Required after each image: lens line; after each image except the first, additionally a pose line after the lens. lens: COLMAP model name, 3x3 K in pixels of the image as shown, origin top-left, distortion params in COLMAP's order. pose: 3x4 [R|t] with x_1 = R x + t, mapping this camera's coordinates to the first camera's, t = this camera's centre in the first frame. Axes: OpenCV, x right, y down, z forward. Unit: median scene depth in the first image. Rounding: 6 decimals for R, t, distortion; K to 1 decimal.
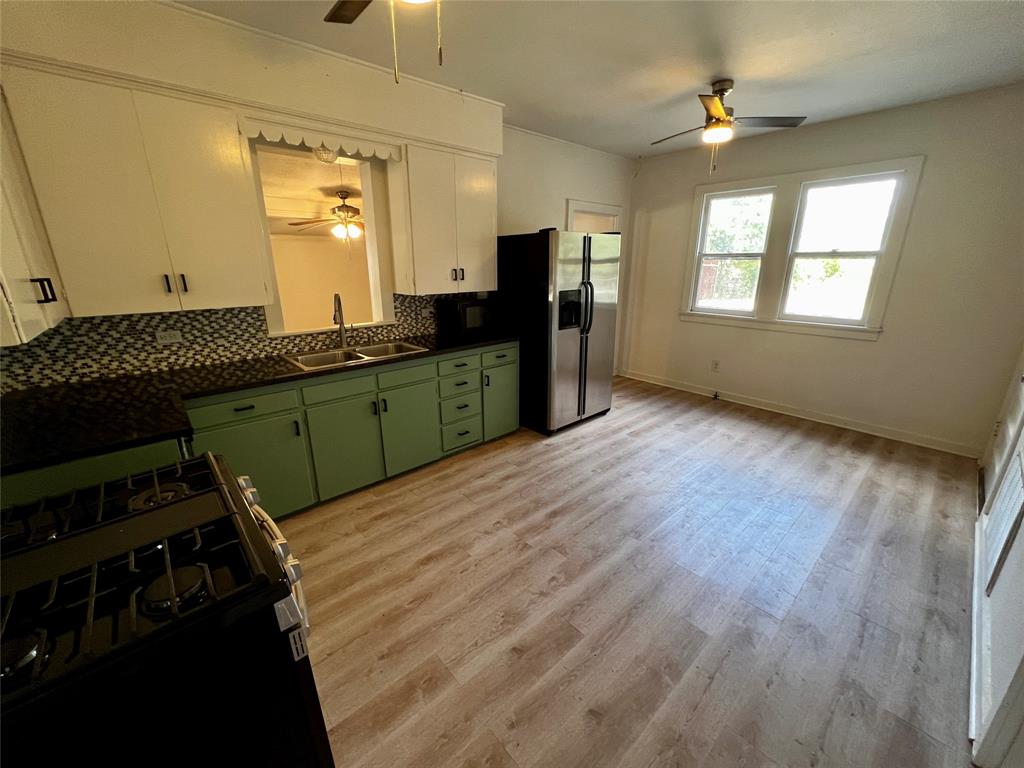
lens RADIAL K [[408.1, 0, 510.9], [0, 408.1, 386.1], [0, 0, 1]] dist [-0.001935, 0.000794]
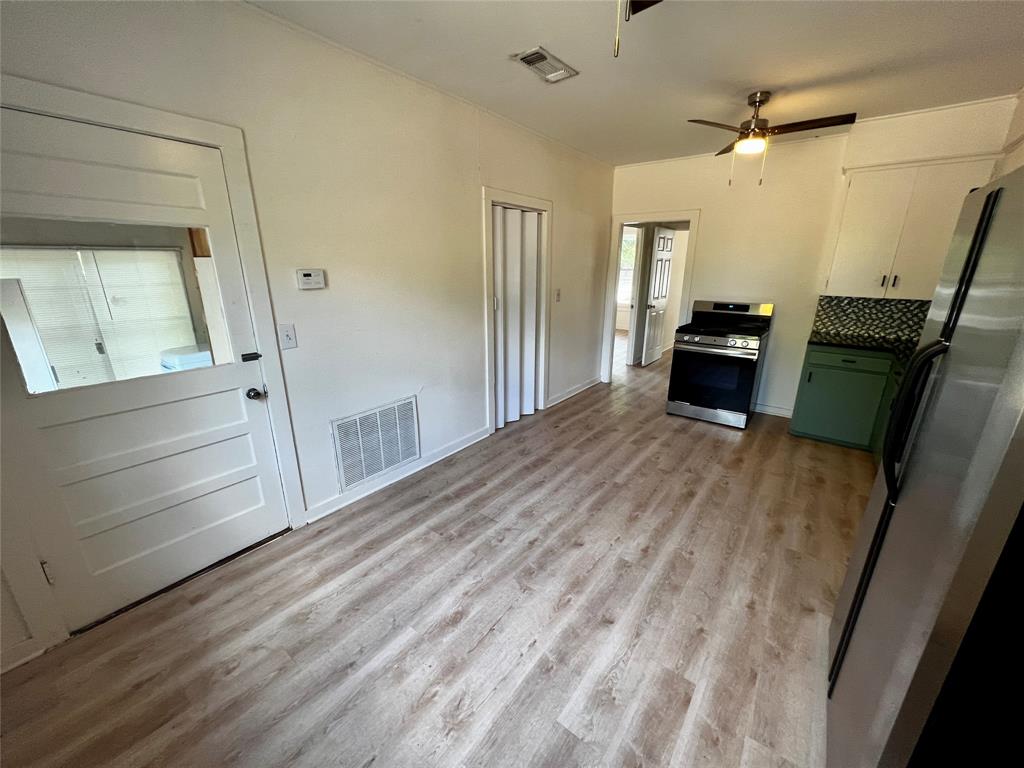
lens RADIAL K [[406.9, 0, 511.1], [0, 406.9, 386.1], [0, 0, 1]] dist [-0.001264, 0.000373]
pose [[-0.983752, 0.049985, -0.172432, 0.660906], [-0.054505, 0.831973, 0.552133, -0.449096], [0.171057, 0.552560, -0.815731, 1.433087]]
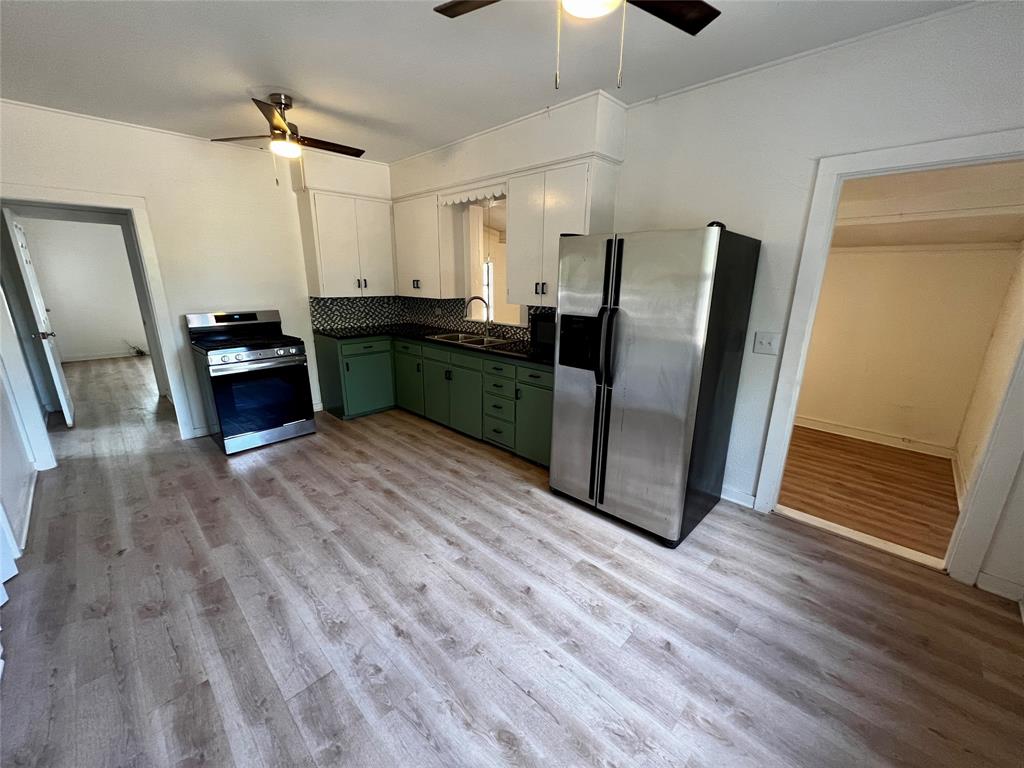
lens RADIAL K [[408.1, 0, 510.9], [0, 408.1, 386.1], [0, 0, 1]] dist [-0.001935, 0.000794]
pose [[0.067495, 0.264894, -0.961912, 0.995710], [-0.300562, 0.924722, 0.233563, -0.288702], [0.951371, 0.273350, 0.142032, 0.933324]]
